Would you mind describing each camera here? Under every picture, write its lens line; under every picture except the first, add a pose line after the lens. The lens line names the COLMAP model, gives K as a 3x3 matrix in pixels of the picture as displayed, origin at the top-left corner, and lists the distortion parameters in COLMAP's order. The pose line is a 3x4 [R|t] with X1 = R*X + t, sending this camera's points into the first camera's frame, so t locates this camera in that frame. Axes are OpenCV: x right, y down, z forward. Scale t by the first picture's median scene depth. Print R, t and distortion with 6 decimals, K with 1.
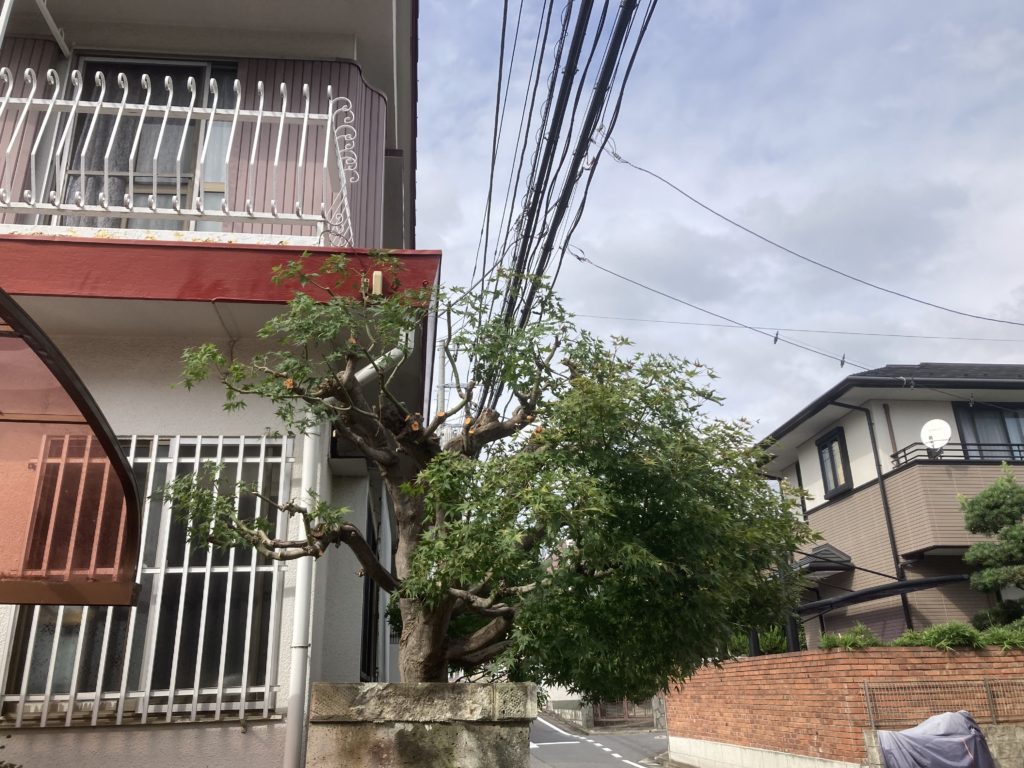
lens RADIAL K [[830.9, 0, 512.0], [0, 830.9, 384.0], [0, 0, 1]] dist [0.002287, -0.012299]
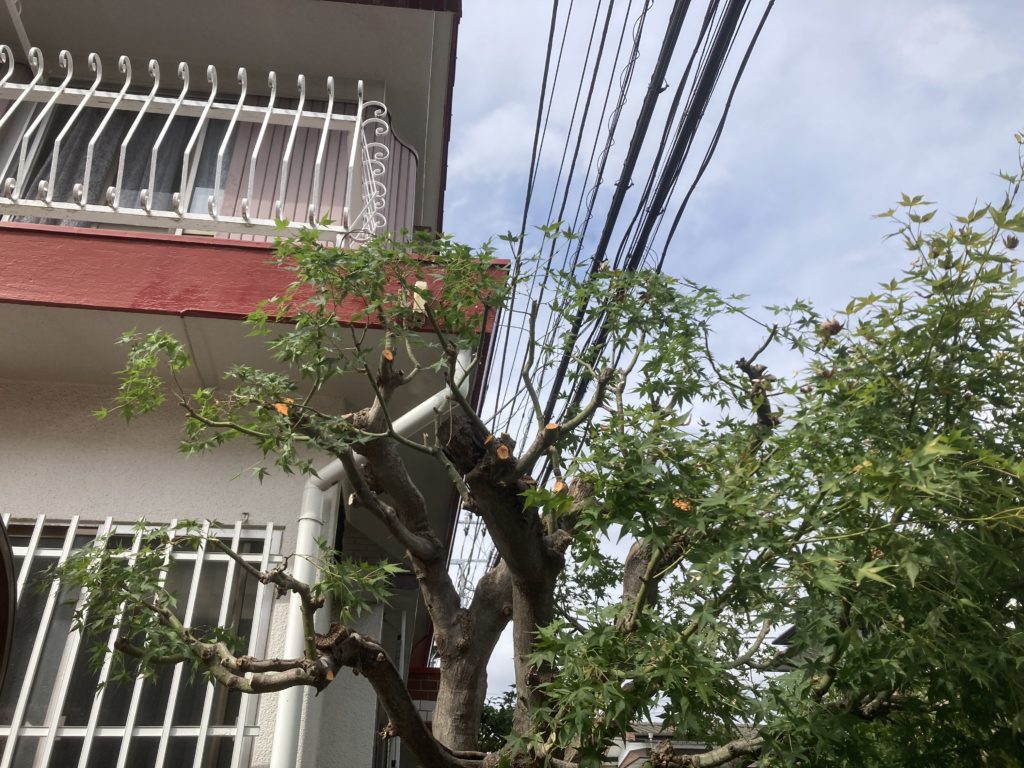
lens RADIAL K [[839.6, 0, 515.7], [0, 839.6, 376.7], [0, 0, 1]] dist [-0.008143, 0.000235]
pose [[0.999772, 0.013571, 0.016485, -0.080707], [-0.009335, 0.972151, -0.234169, 0.094017], [-0.019204, 0.233962, 0.972056, 0.284506]]
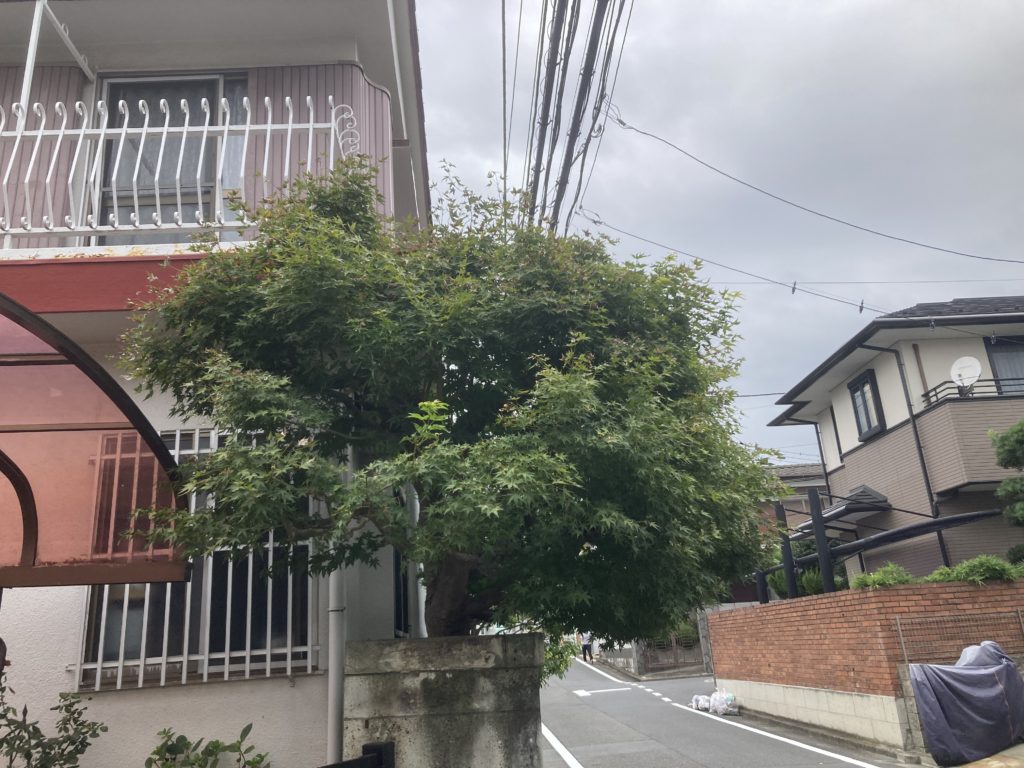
lens RADIAL K [[839.6, 0, 515.7], [0, 839.6, 376.7], [0, 0, 1]] dist [-0.008143, 0.000235]
pose [[0.997114, -0.057774, -0.049246, 0.050618], [0.059960, 0.997224, 0.044145, -0.028698], [0.046559, -0.046971, 0.997811, -0.088299]]
